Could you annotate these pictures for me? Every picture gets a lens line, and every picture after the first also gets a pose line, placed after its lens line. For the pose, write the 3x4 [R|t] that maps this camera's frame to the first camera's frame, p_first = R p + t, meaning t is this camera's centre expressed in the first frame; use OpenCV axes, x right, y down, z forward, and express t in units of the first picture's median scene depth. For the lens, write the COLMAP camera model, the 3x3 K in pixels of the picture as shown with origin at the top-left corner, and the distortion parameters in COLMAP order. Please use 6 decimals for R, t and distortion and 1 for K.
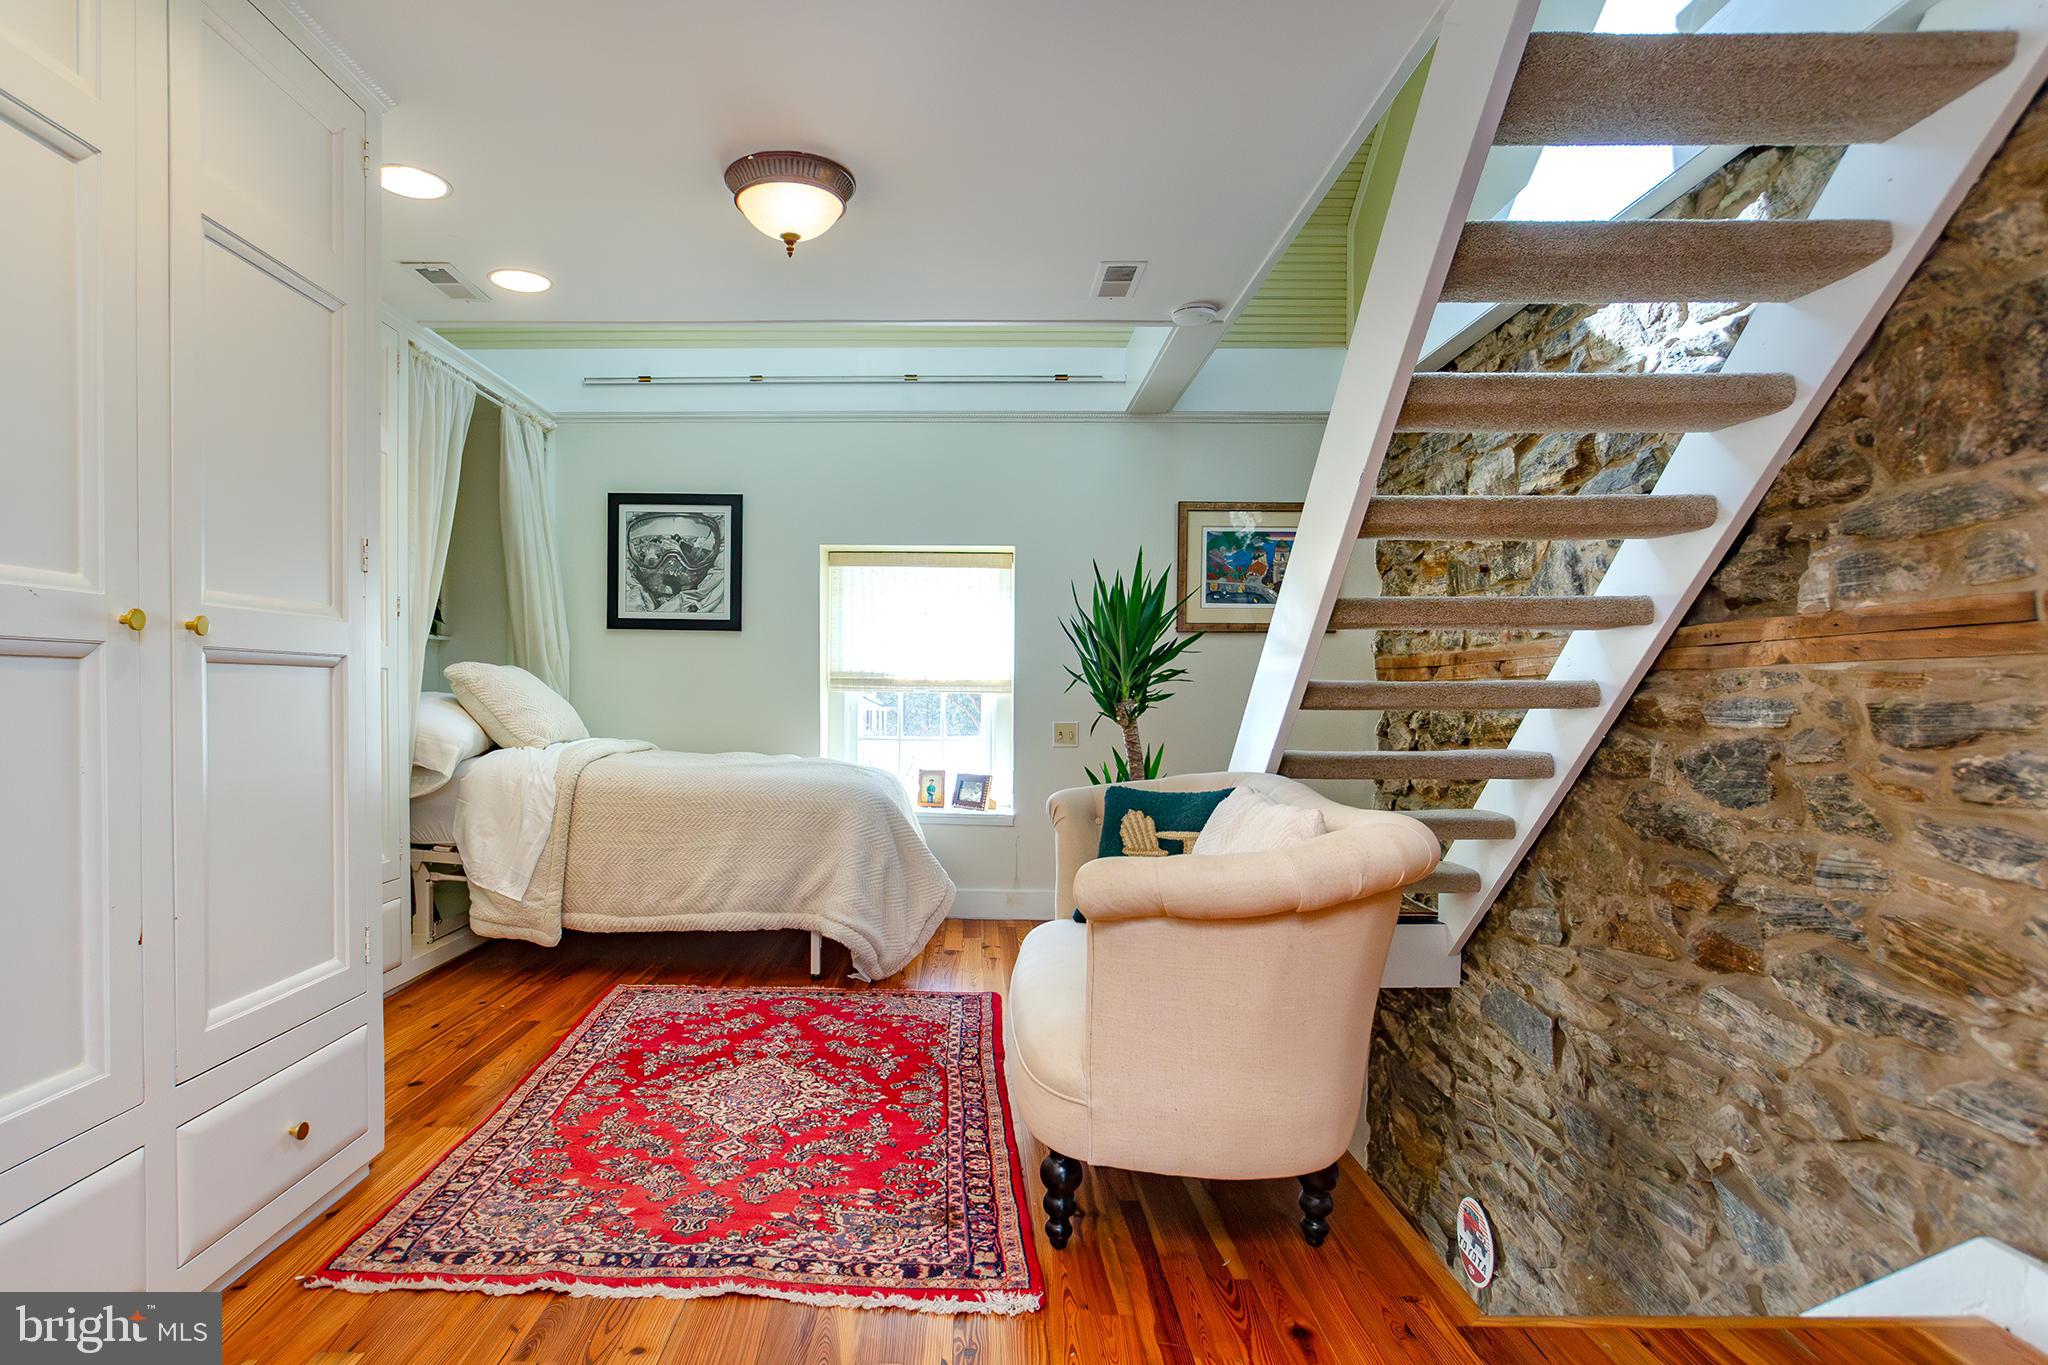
lens RADIAL K [[1101.1, 0, 964.1], [0, 1101.1, 718.5], [0, 0, 1]] dist [-0.048494, 0.000326]
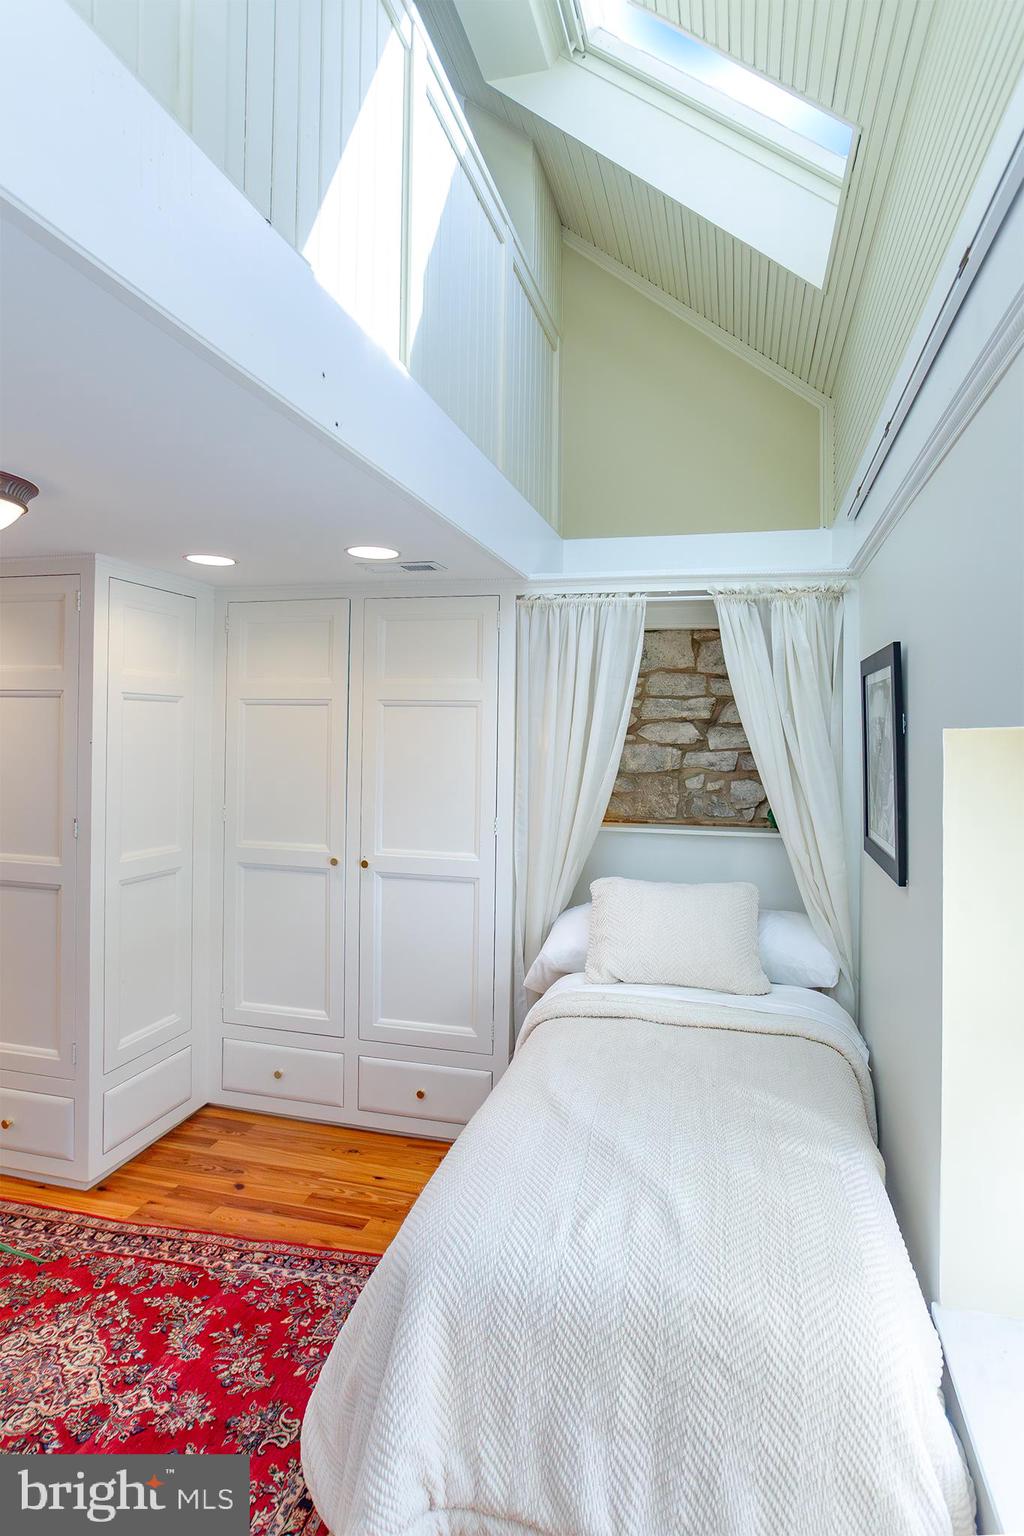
lens RADIAL K [[797.4, 0, 546.7], [0, 797.4, 734.7], [0, 0, 1]] dist [-0.031444, 0.018327]
pose [[-0.235442, -0.005943, -0.971870, 0.304754], [-0.037864, 0.999278, 0.003062, -0.204377], [0.971150, 0.037520, -0.235498, 1.233212]]
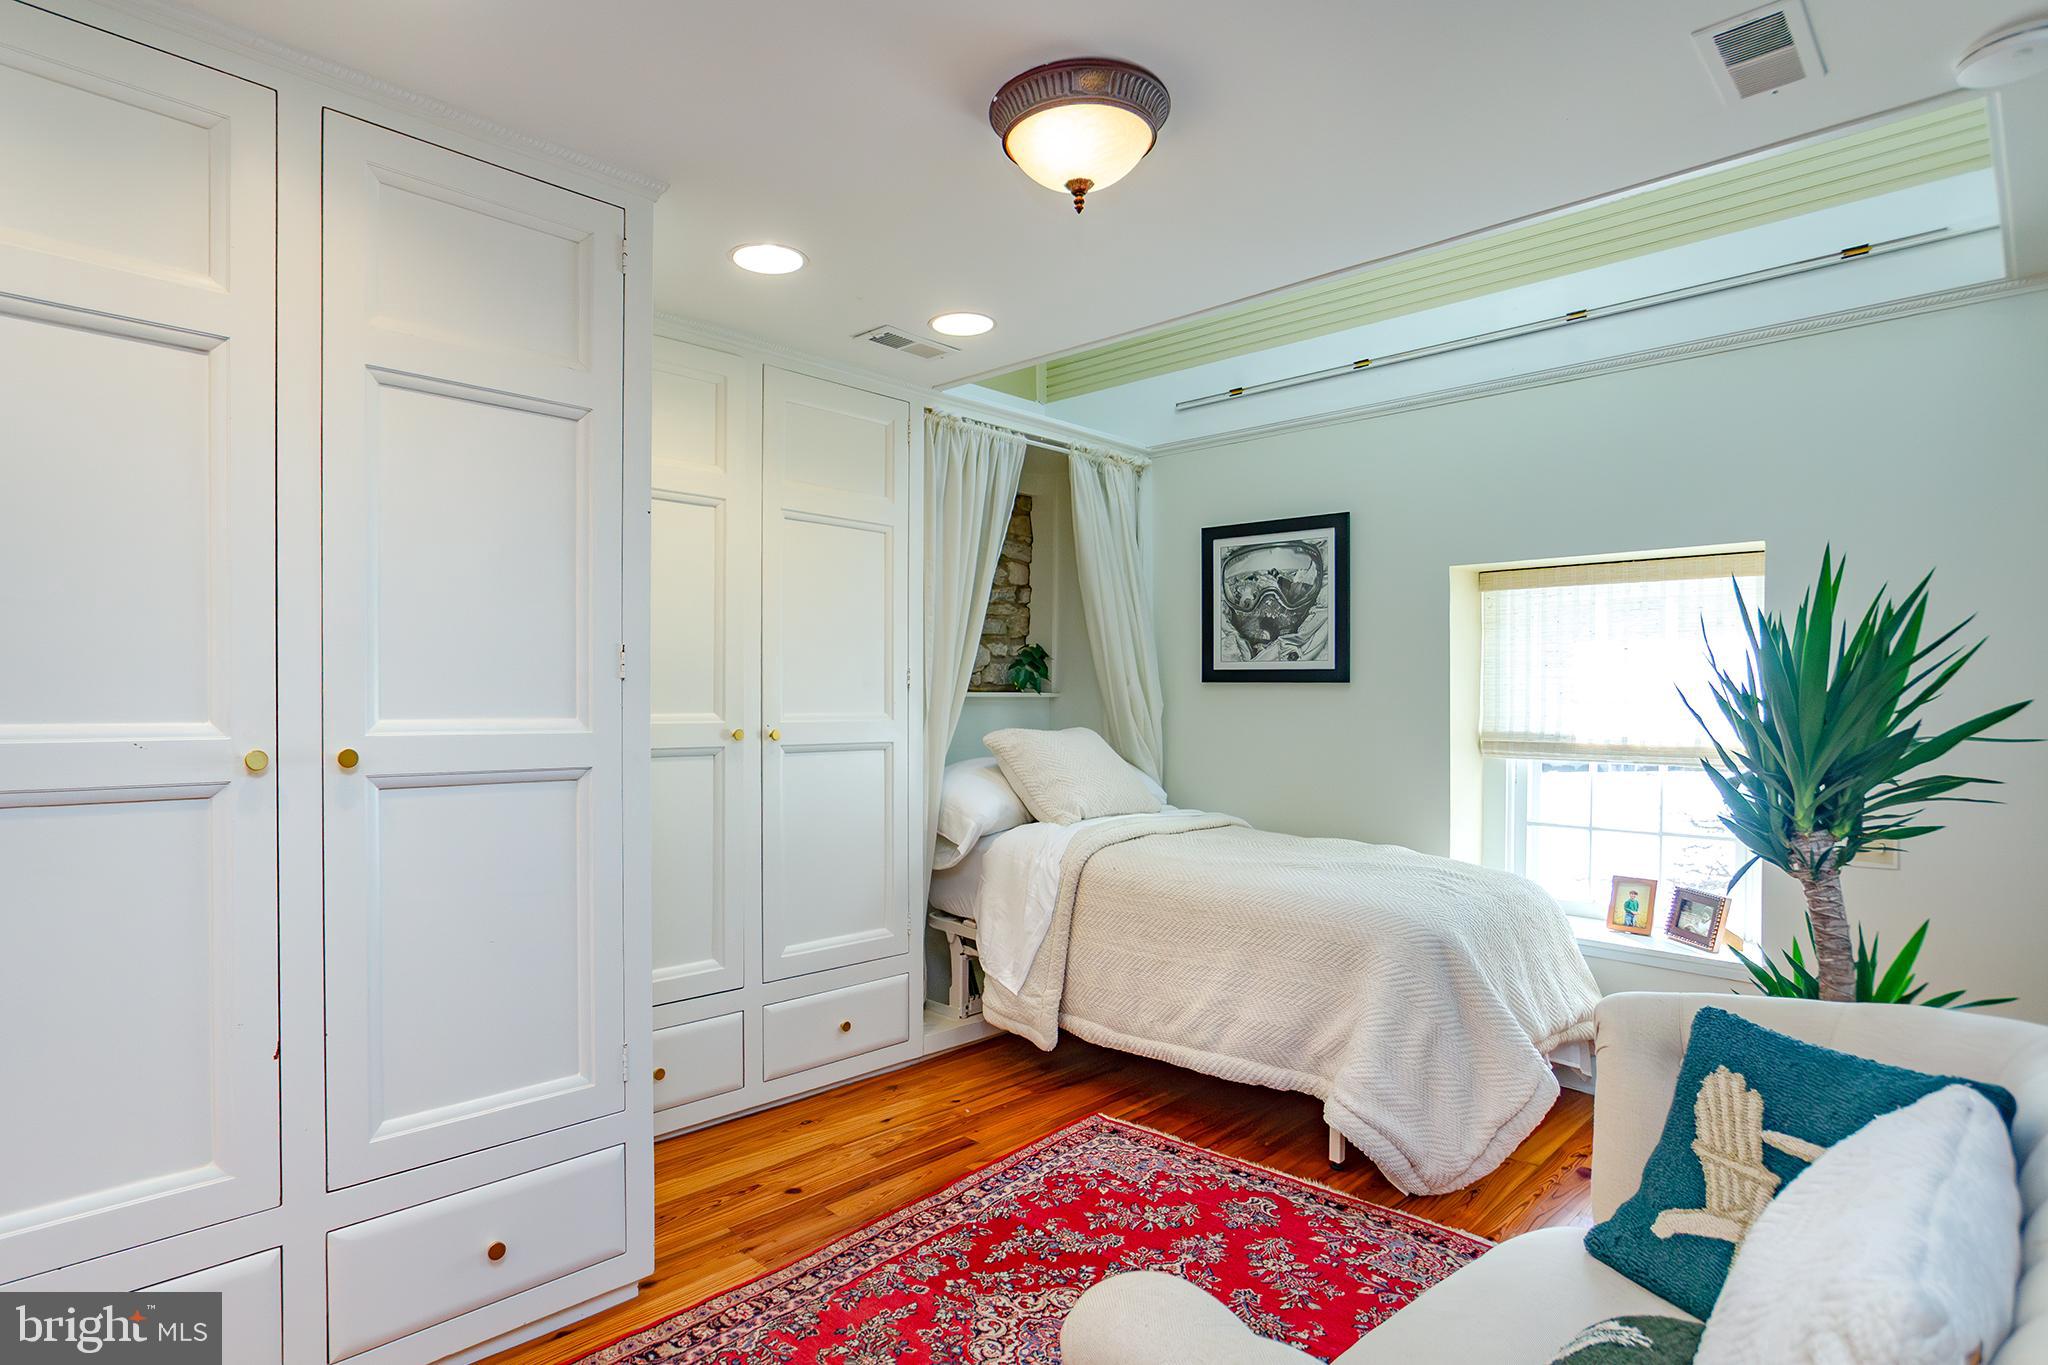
lens RADIAL K [[1098.1, 0, 937.0], [0, 1098.1, 716.6], [0, 0, 1]] dist [-0.044742, 0.018633]
pose [[0.700740, 0.003768, -0.713407, 0.208282], [-0.014001, 0.999866, -0.008472, -0.059525], [0.713279, 0.015925, 0.700699, 0.312715]]
